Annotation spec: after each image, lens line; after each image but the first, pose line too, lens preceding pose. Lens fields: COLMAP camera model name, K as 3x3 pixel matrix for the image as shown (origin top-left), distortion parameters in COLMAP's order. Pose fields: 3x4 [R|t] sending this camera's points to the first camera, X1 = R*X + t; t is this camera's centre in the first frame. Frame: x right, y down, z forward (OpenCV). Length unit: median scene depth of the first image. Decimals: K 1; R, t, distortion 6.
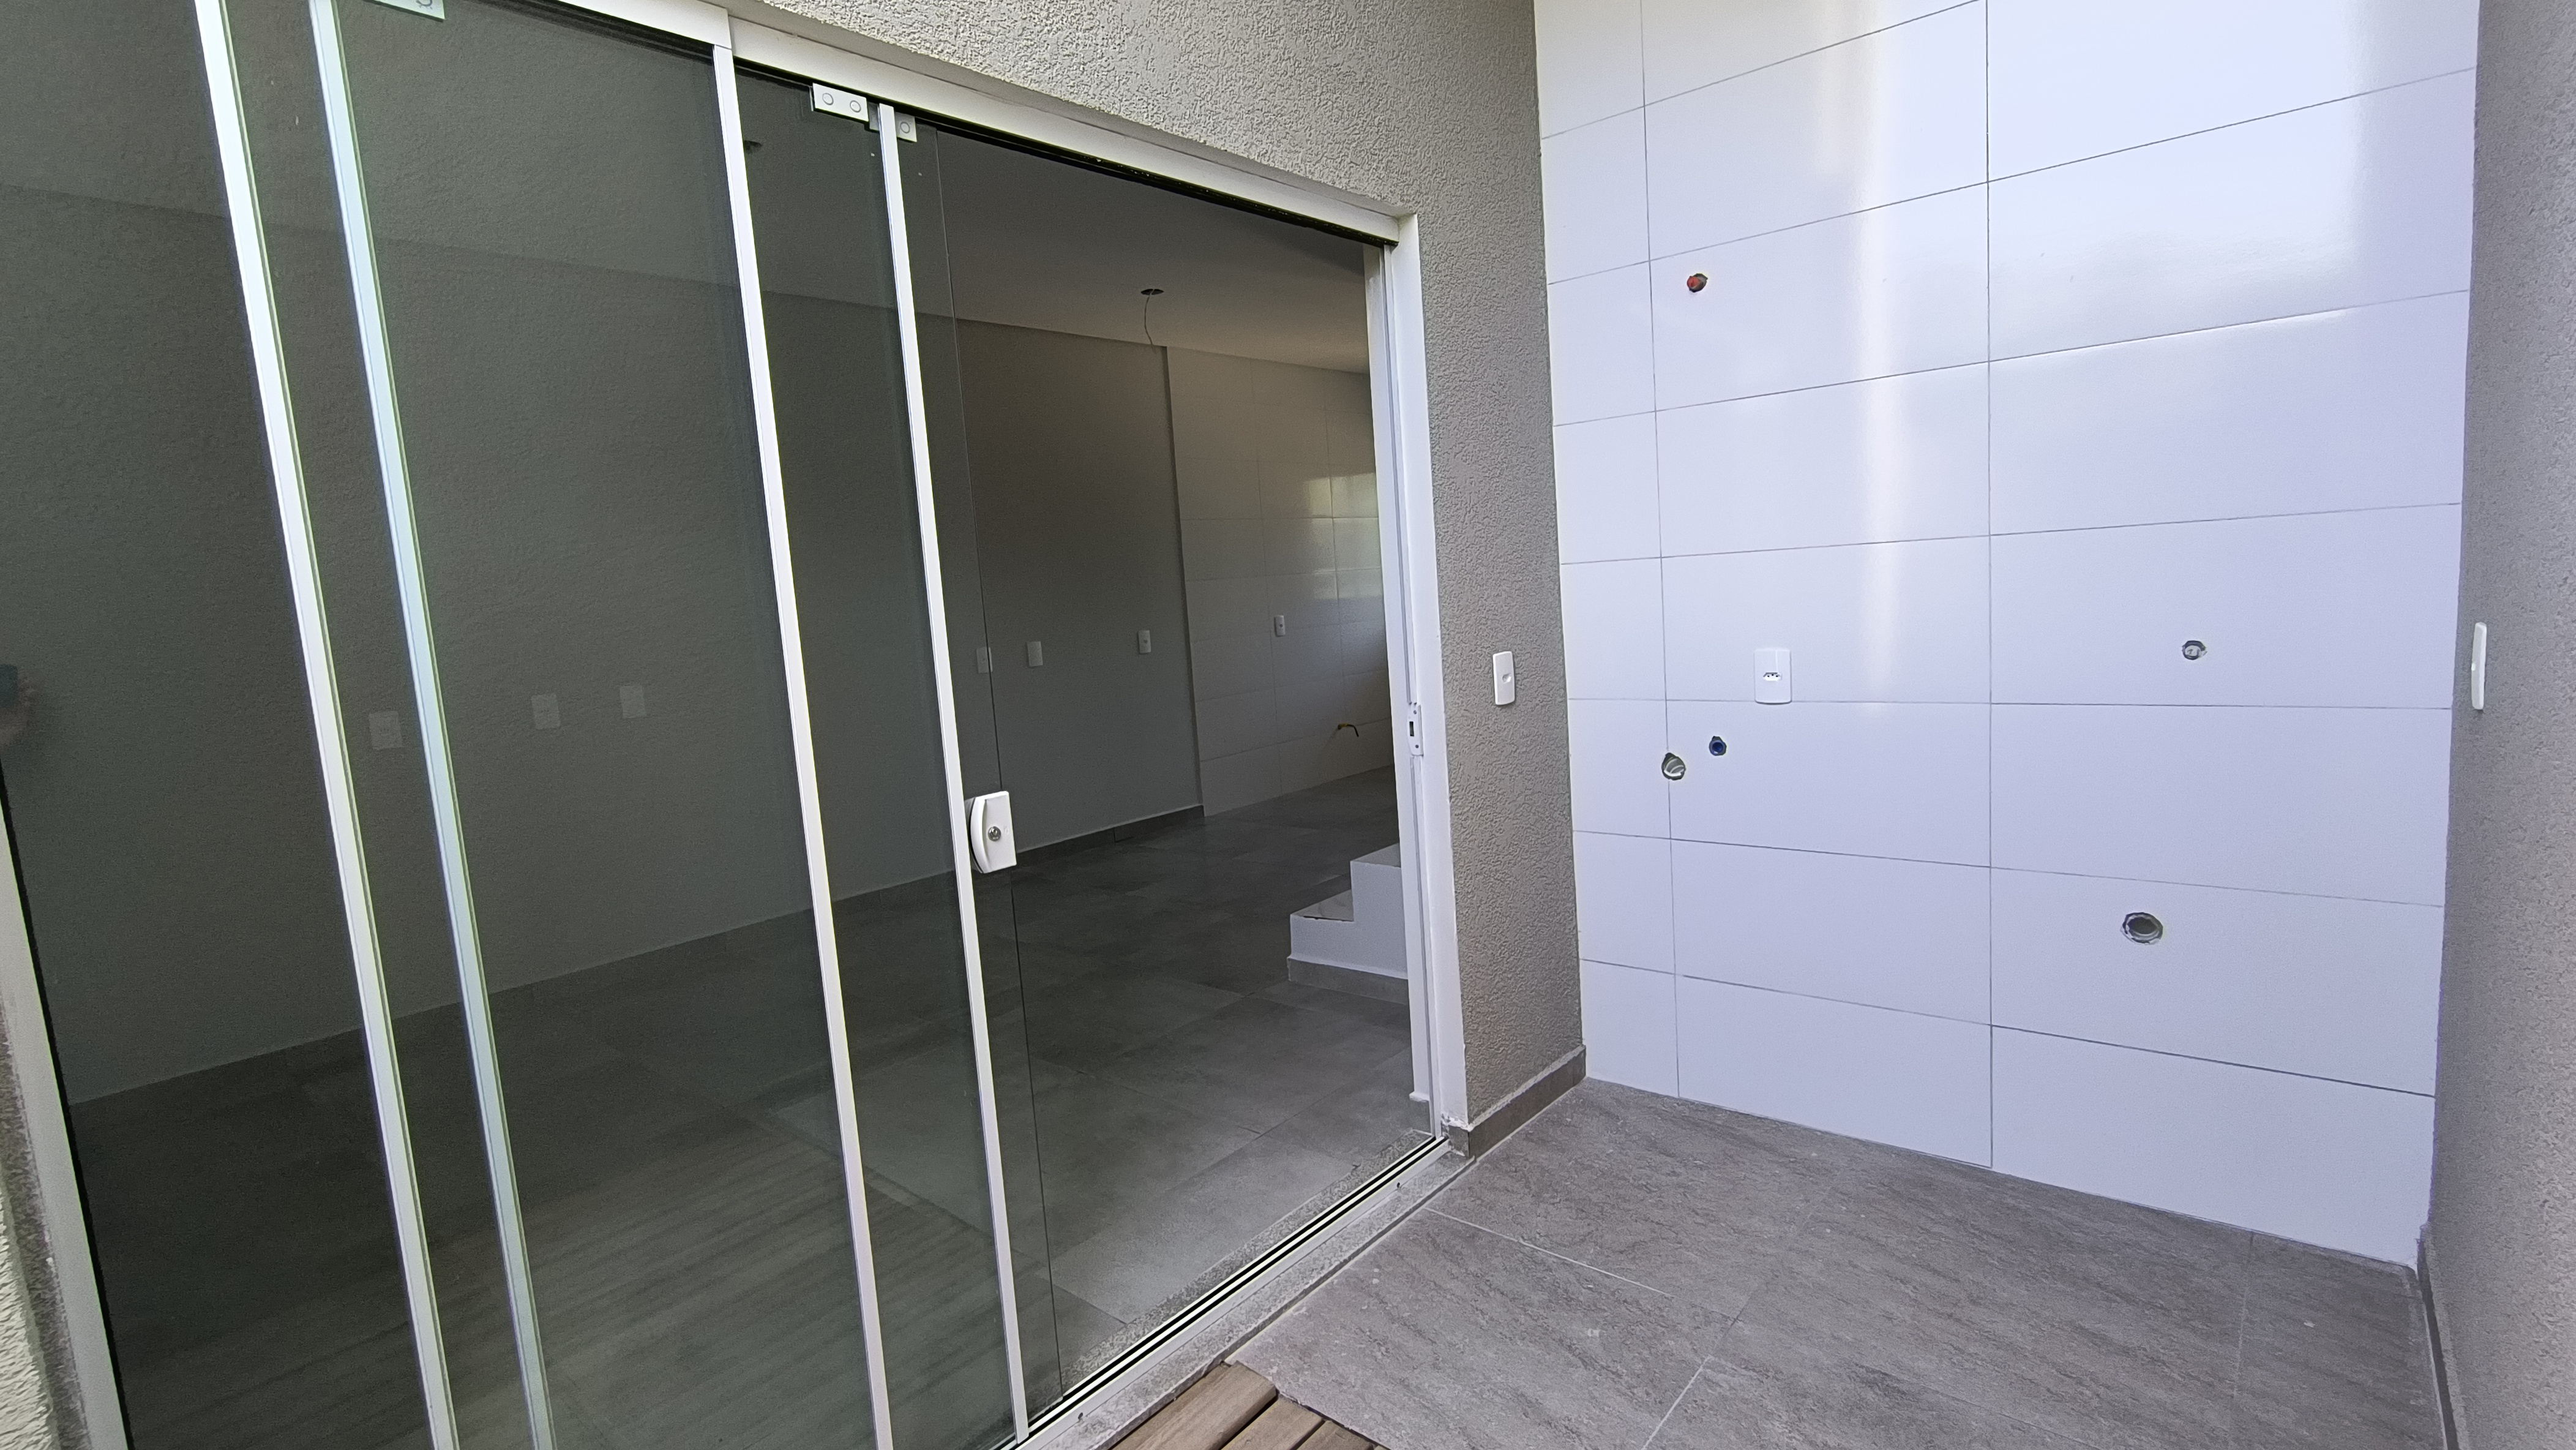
lens RADIAL K [[1175.8, 0, 1292.4], [0, 1175.8, 711.3], [0, 0, 1]] dist [-0.003904, 0.001076]
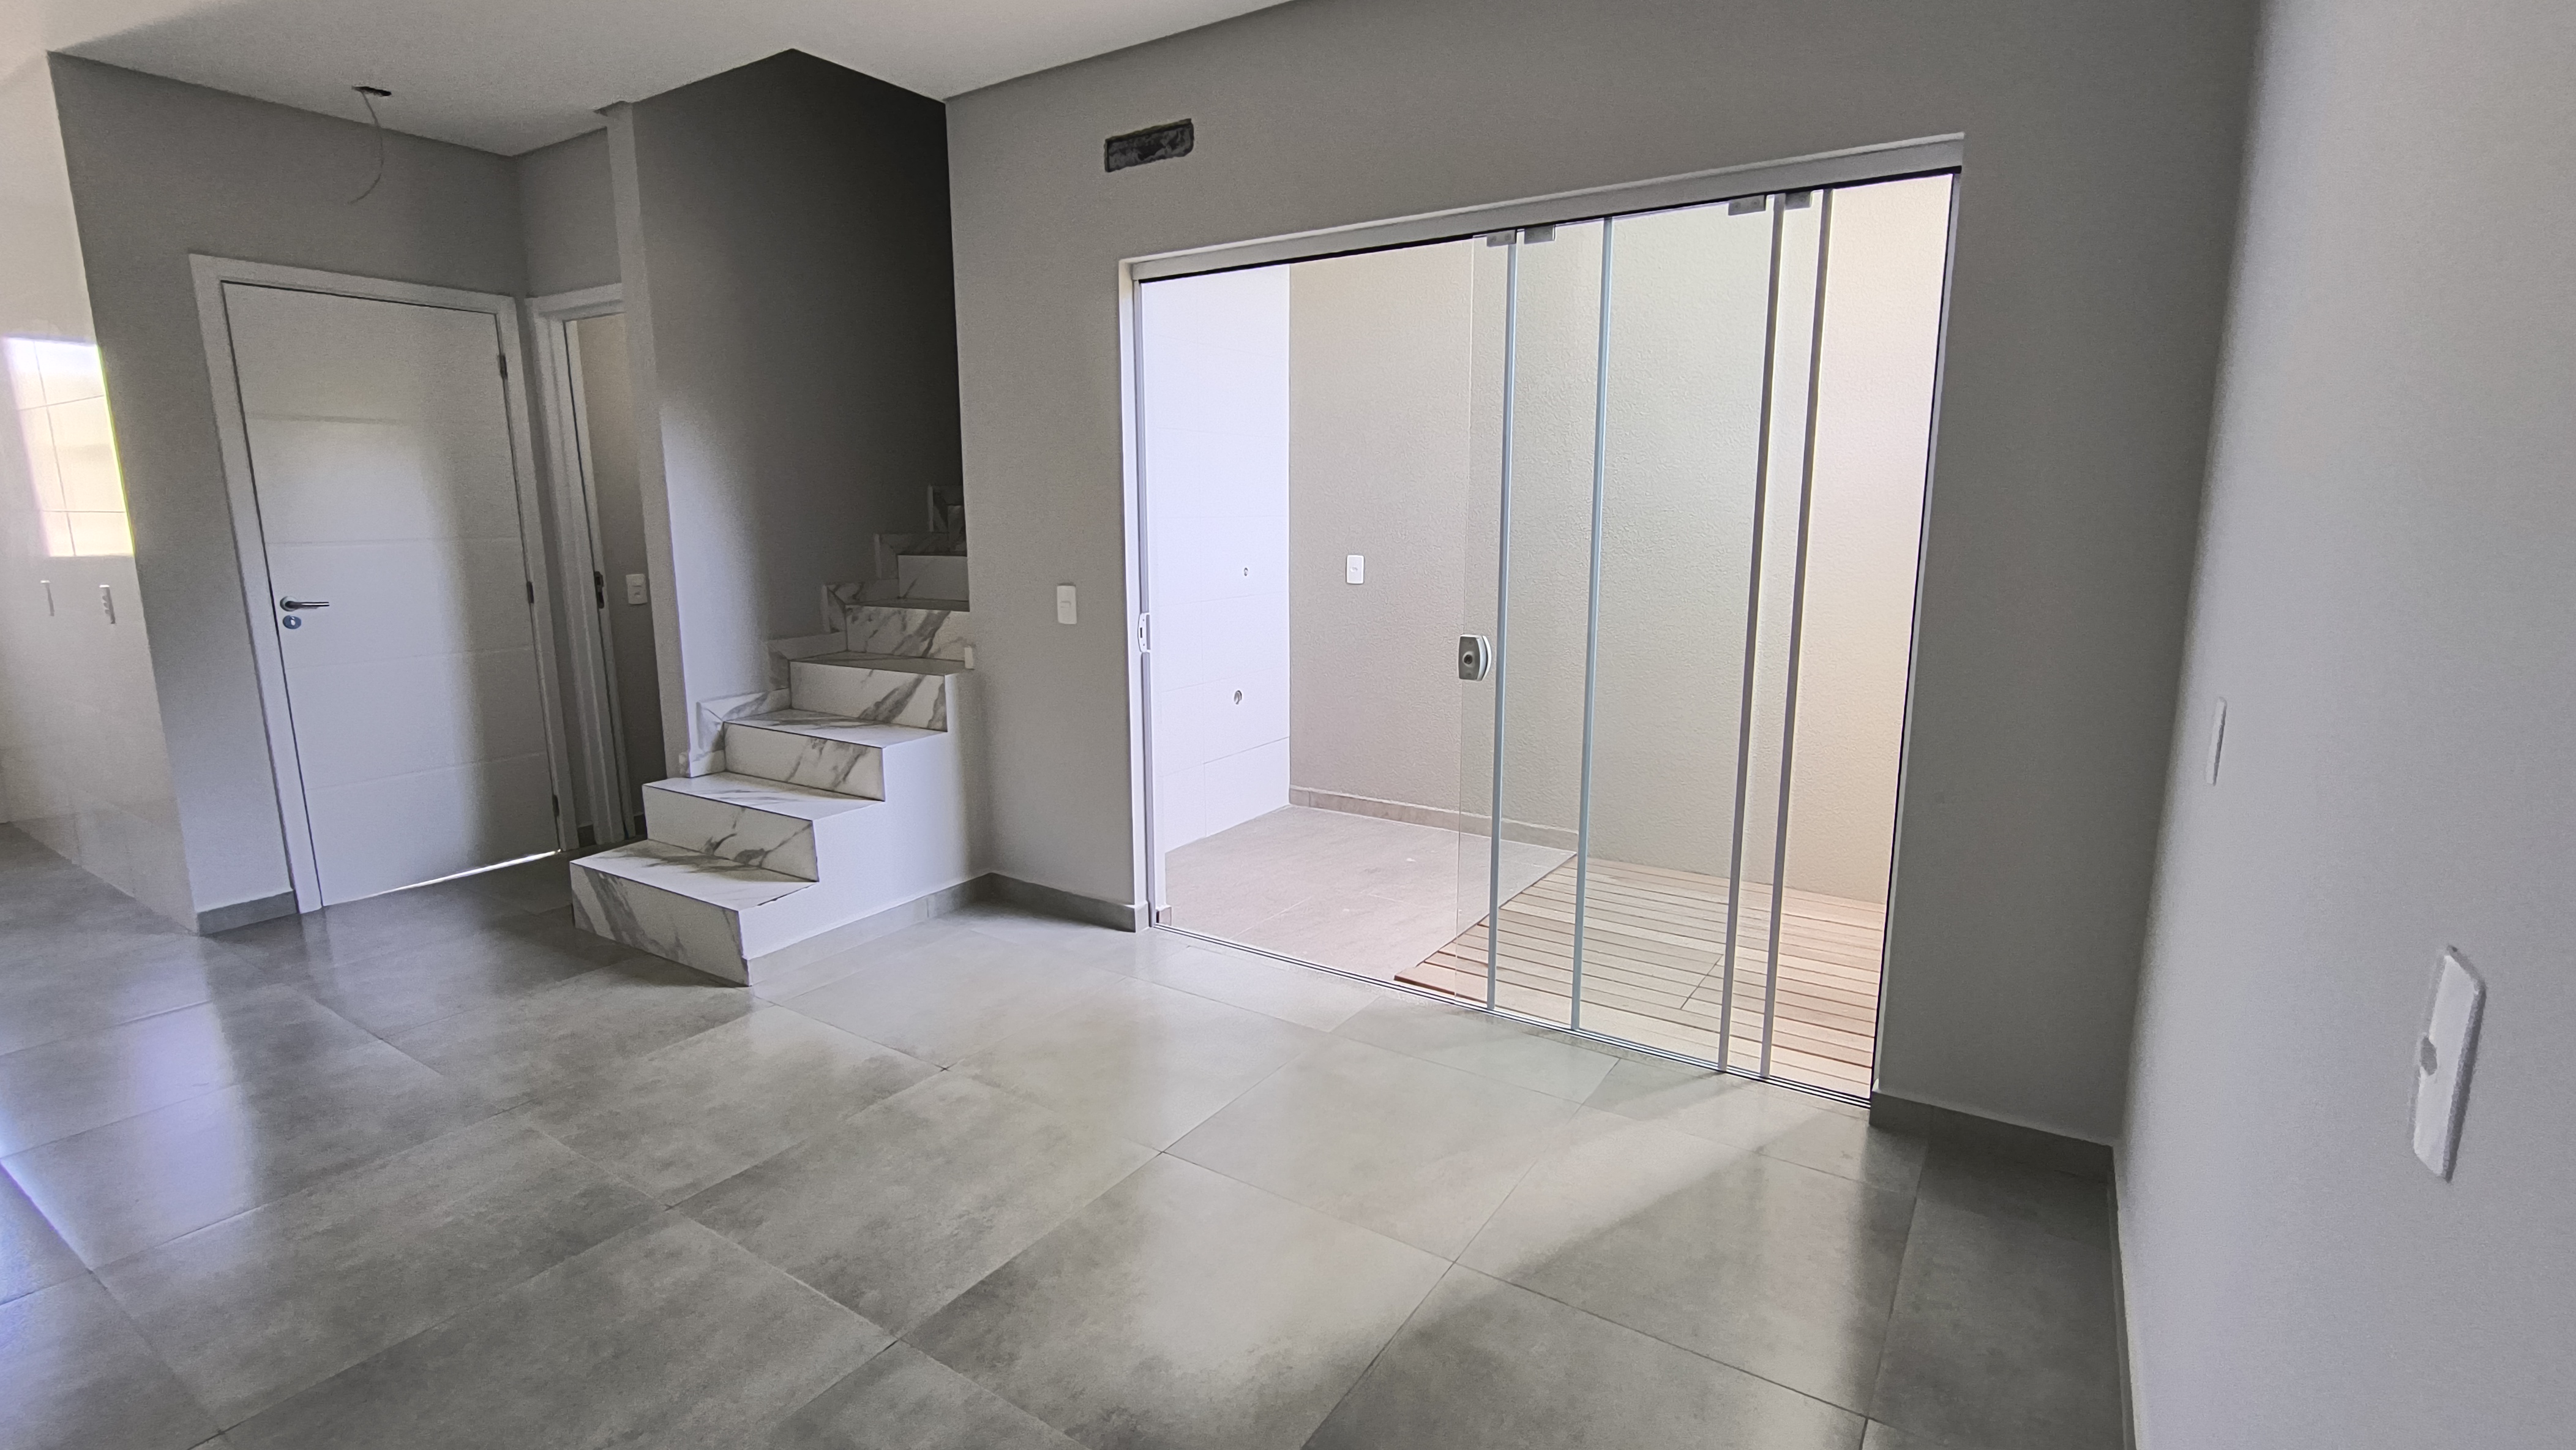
lens RADIAL K [[1175.8, 0, 1292.4], [0, 1175.8, 711.3], [0, 0, 1]] dist [-0.003904, 0.001076]
pose [[-0.125479, -0.103873, 0.986643, -1.294290], [0.119973, 0.985617, 0.119023, -0.036600], [-0.984815, 0.133306, -0.111212, 0.990622]]
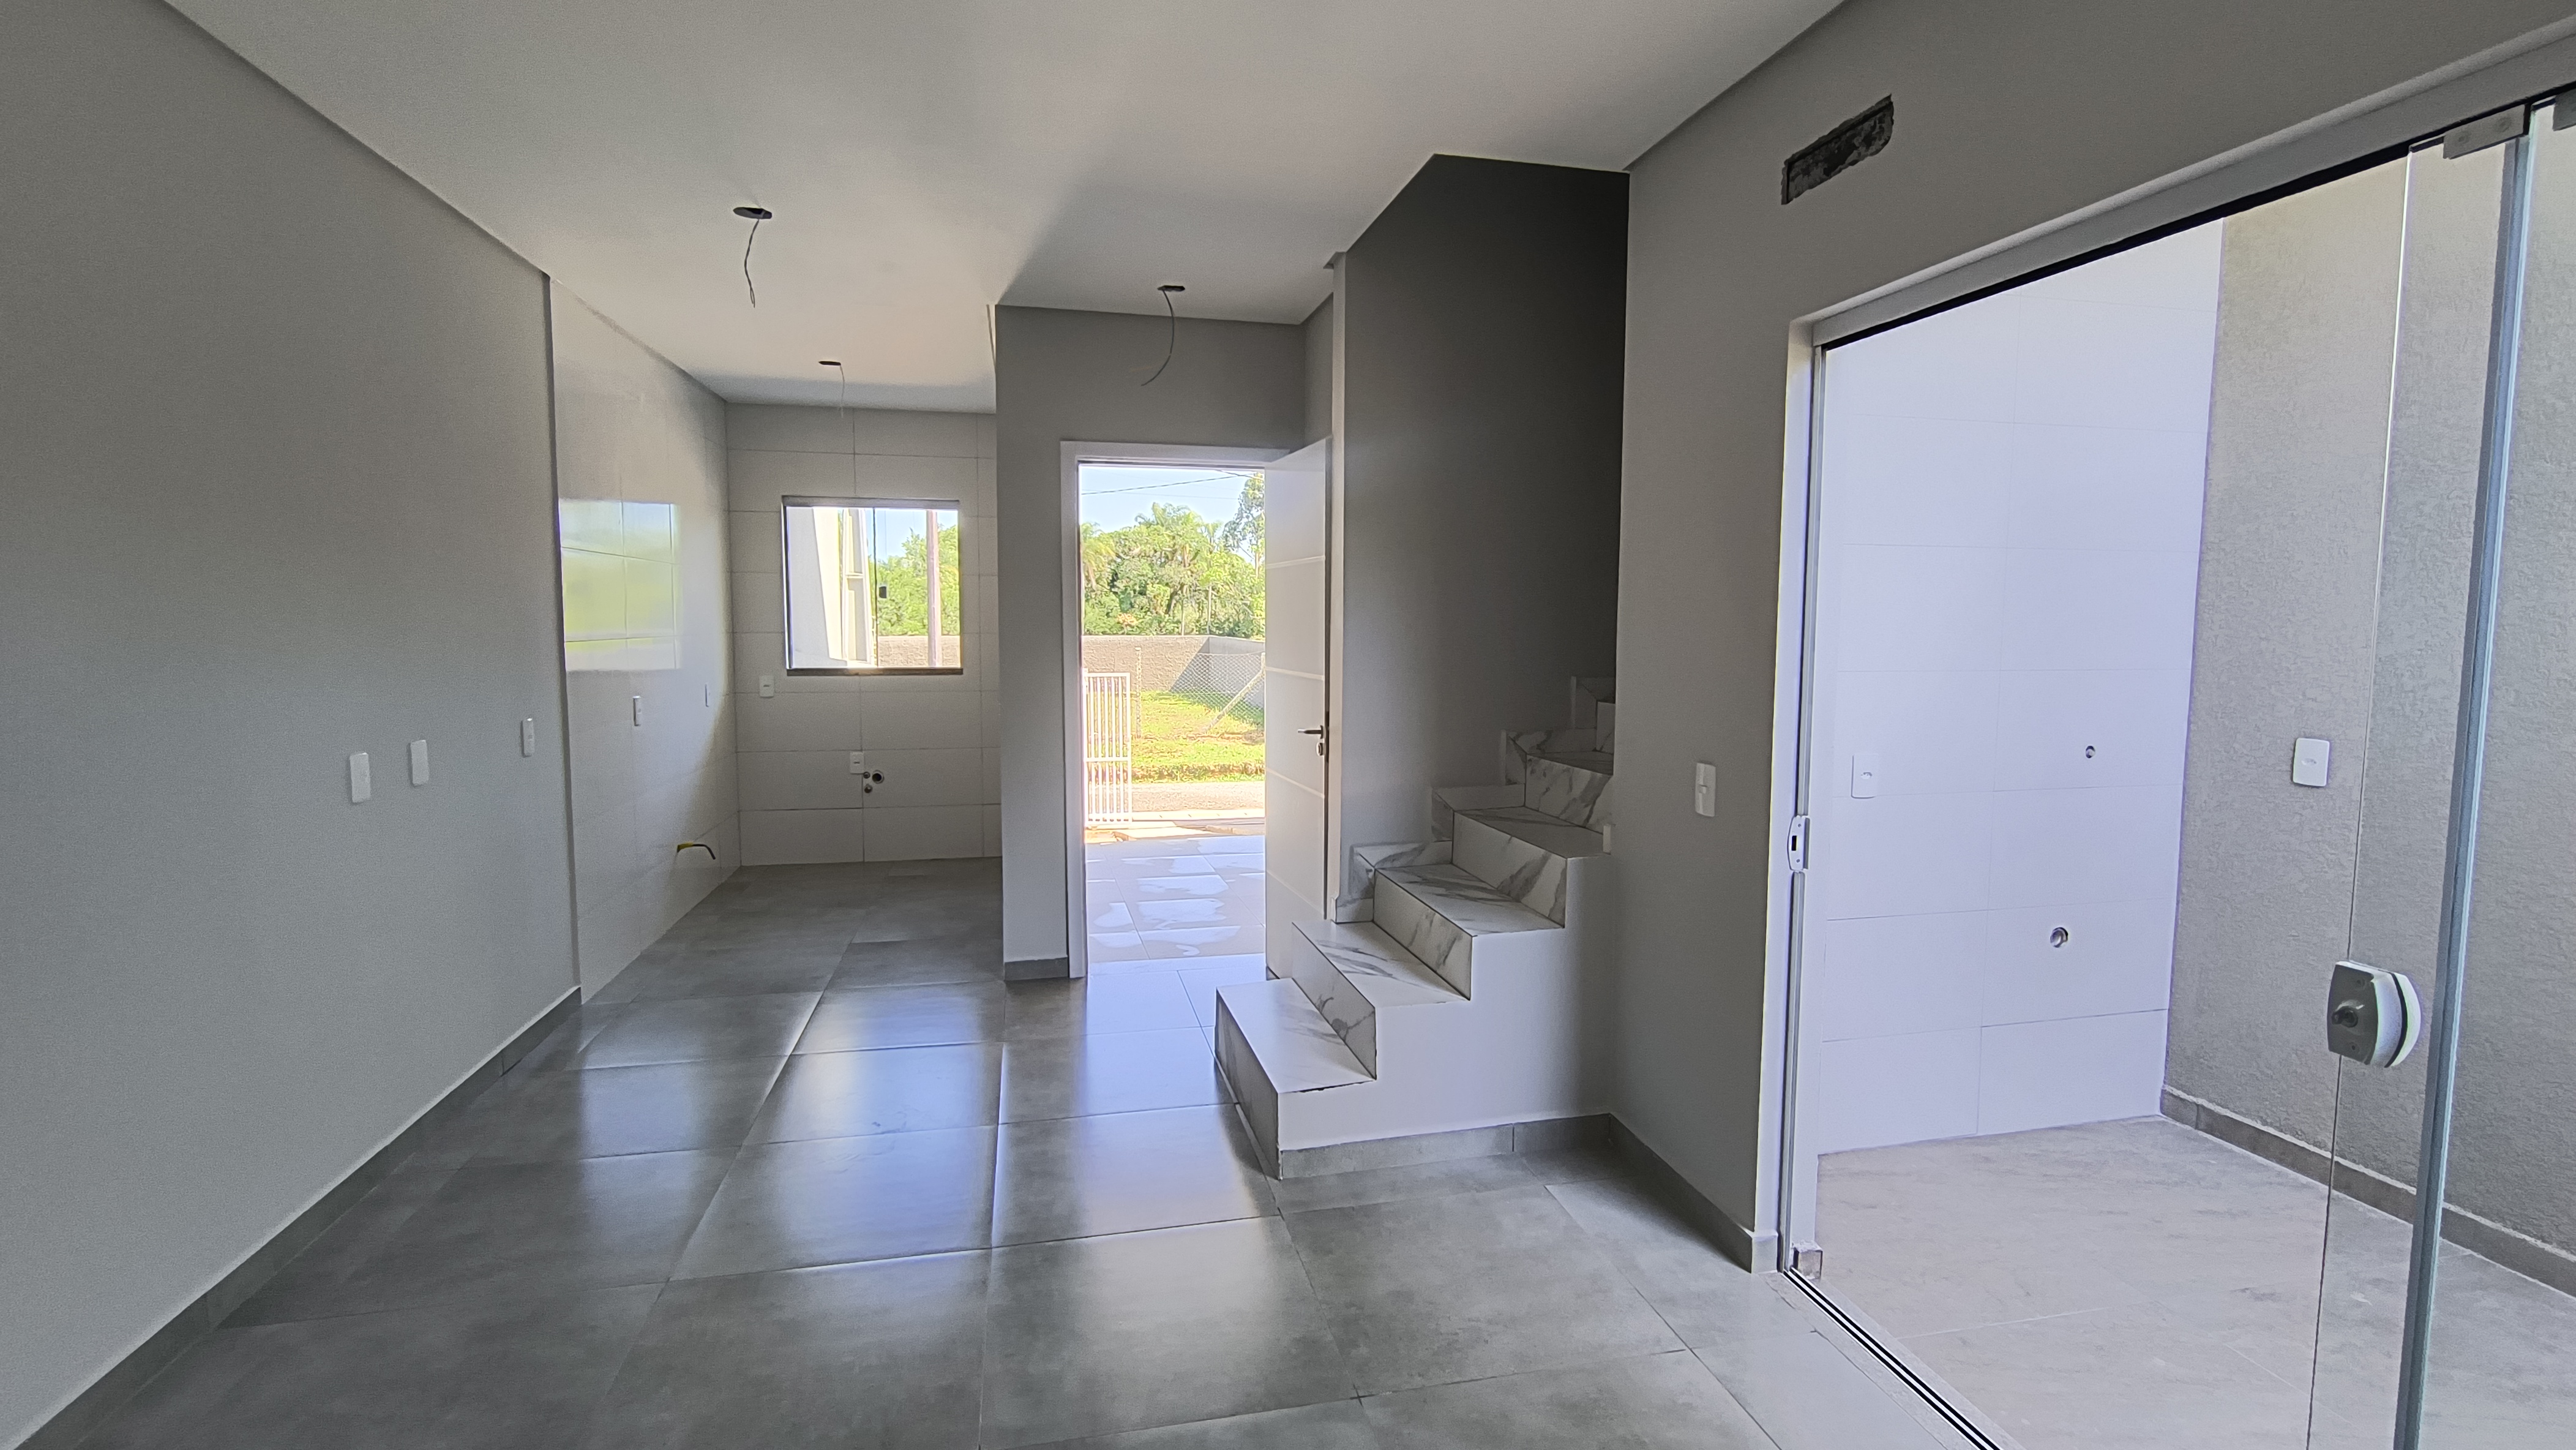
lens RADIAL K [[1181.1, 0, 1289.4], [0, 1181.1, 715.0], [0, 0, 1]] dist [-0.005304, -0.000369]
pose [[0.603990, 0.004129, 0.796981, -0.911113], [0.043524, 0.998323, -0.038157, -0.070018], [-0.795802, 0.057735, 0.602798, 0.741968]]
